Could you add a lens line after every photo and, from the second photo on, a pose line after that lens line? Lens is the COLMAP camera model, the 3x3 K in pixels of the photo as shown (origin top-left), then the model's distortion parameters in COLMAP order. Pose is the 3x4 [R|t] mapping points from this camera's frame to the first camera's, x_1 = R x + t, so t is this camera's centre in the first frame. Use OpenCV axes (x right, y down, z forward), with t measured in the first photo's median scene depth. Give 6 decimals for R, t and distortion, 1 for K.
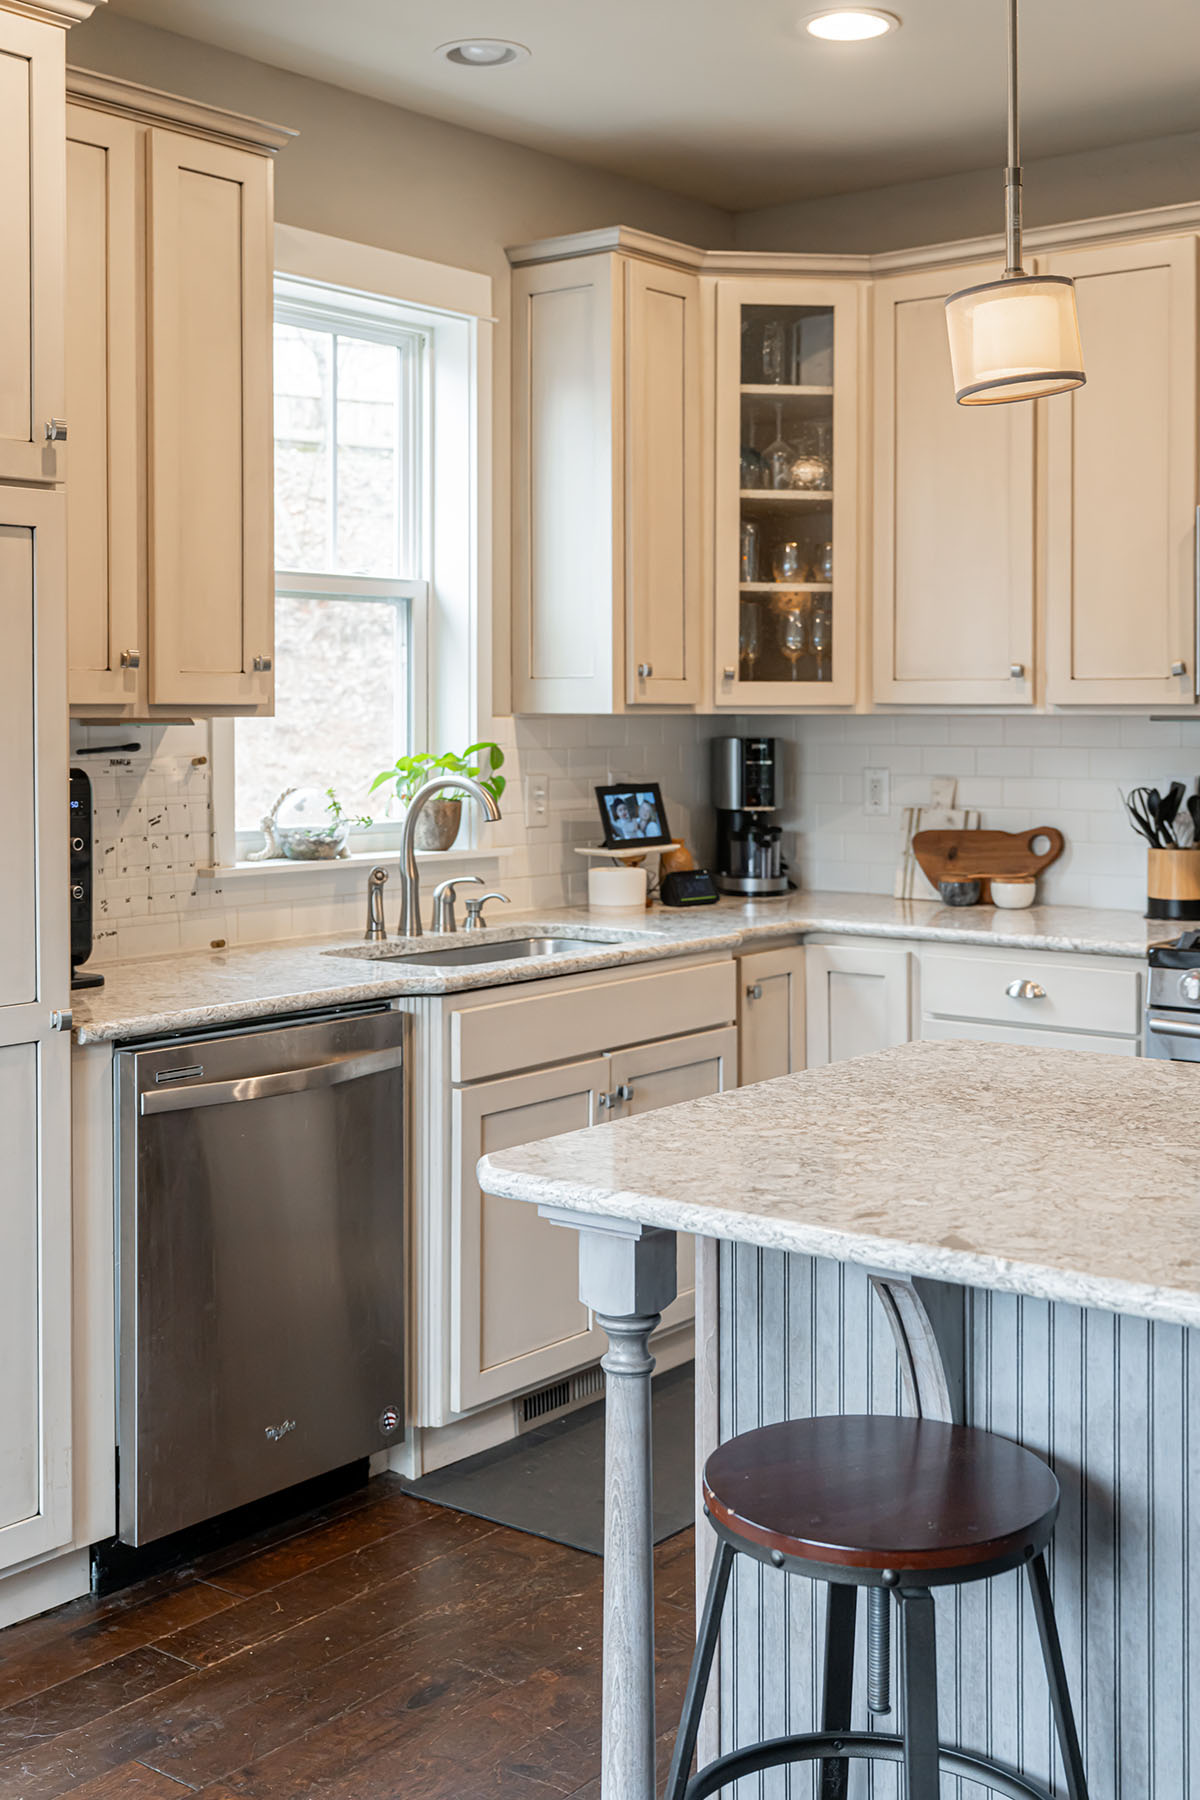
lens RADIAL K [[2060.1, 0, 571.1], [0, 2060.1, 712.3], [0, 0, 1]] dist [0.001557, 0.000000]
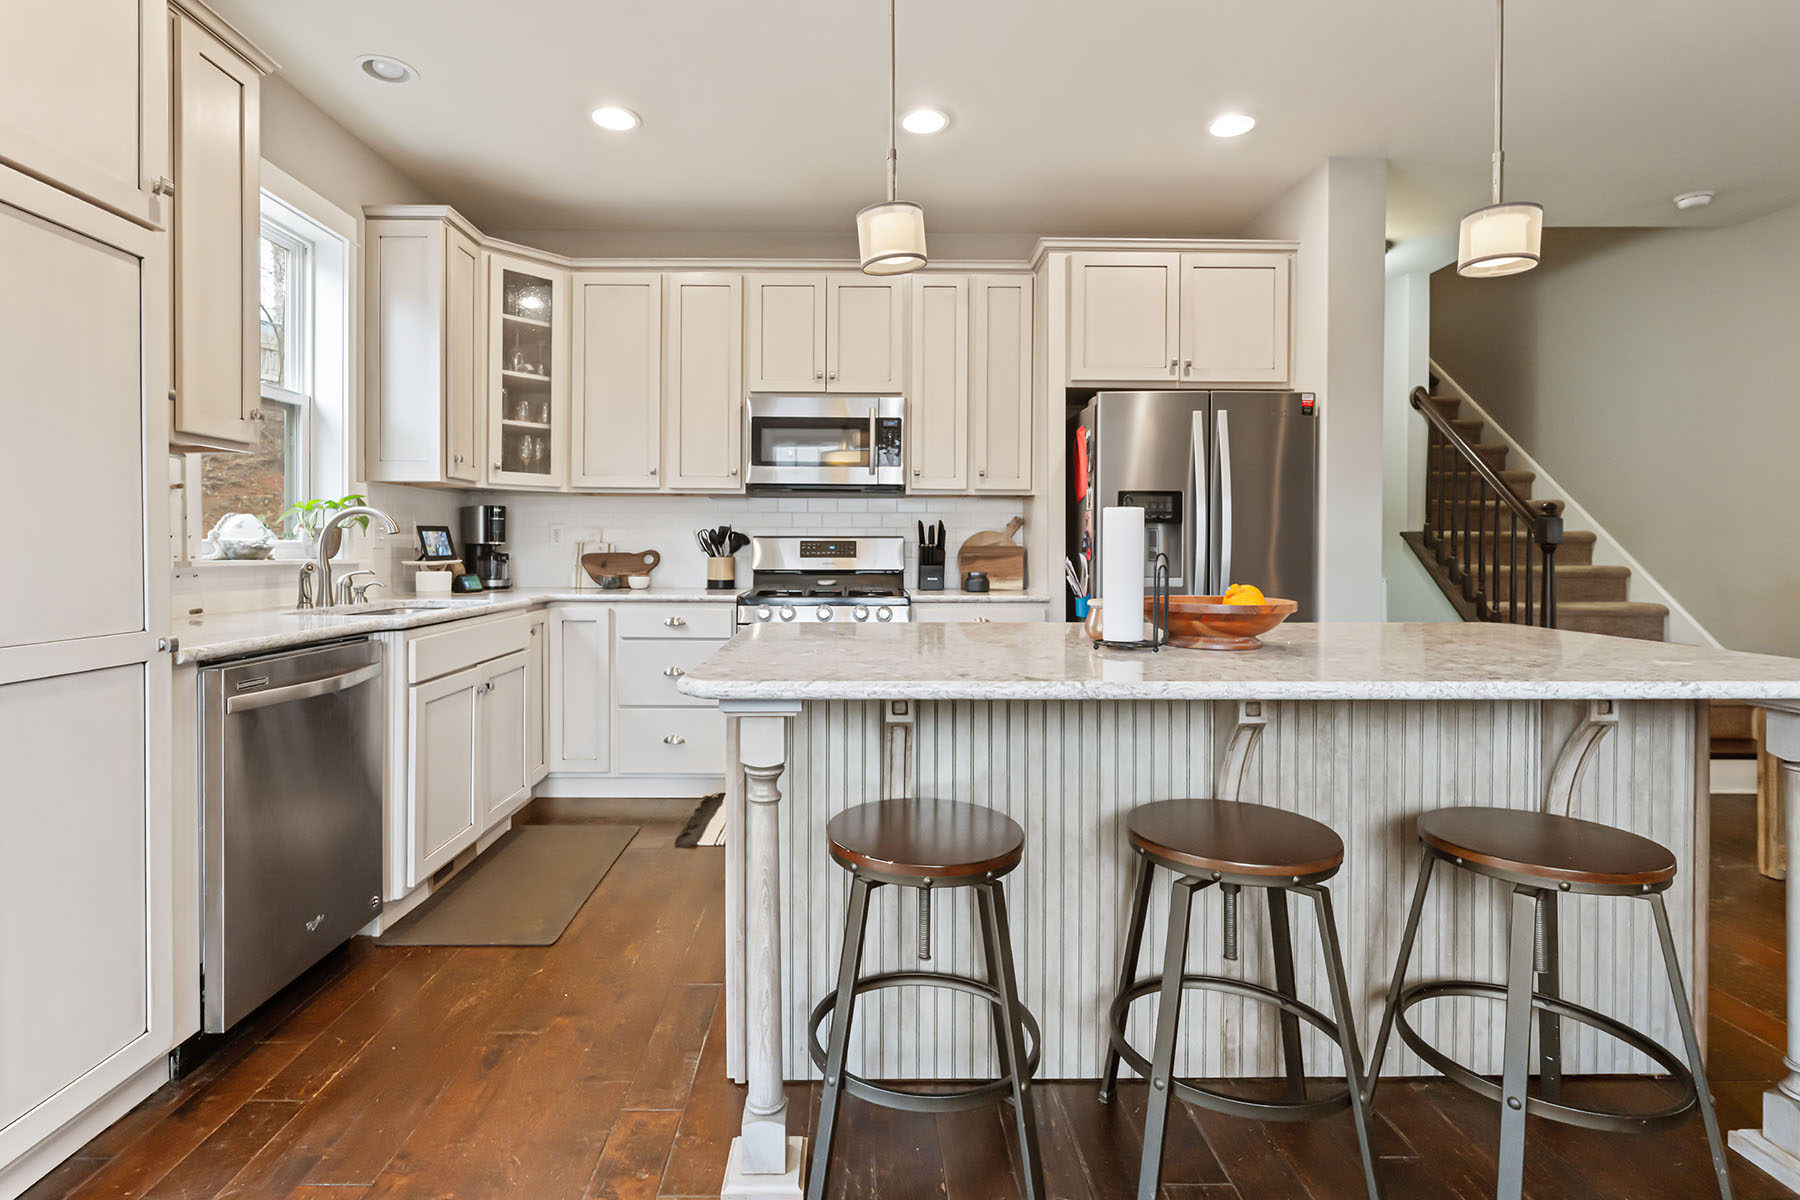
lens RADIAL K [[853.7, 0, 854.2], [0, 853.7, 553.1], [0, 0, 1]] dist [0.003013, 0.000278]
pose [[0.778891, 0.002162, 0.627156, -0.162775], [-0.005901, 0.999975, 0.003880, 0.057191], [-0.627132, -0.006723, 0.778884, 0.204374]]
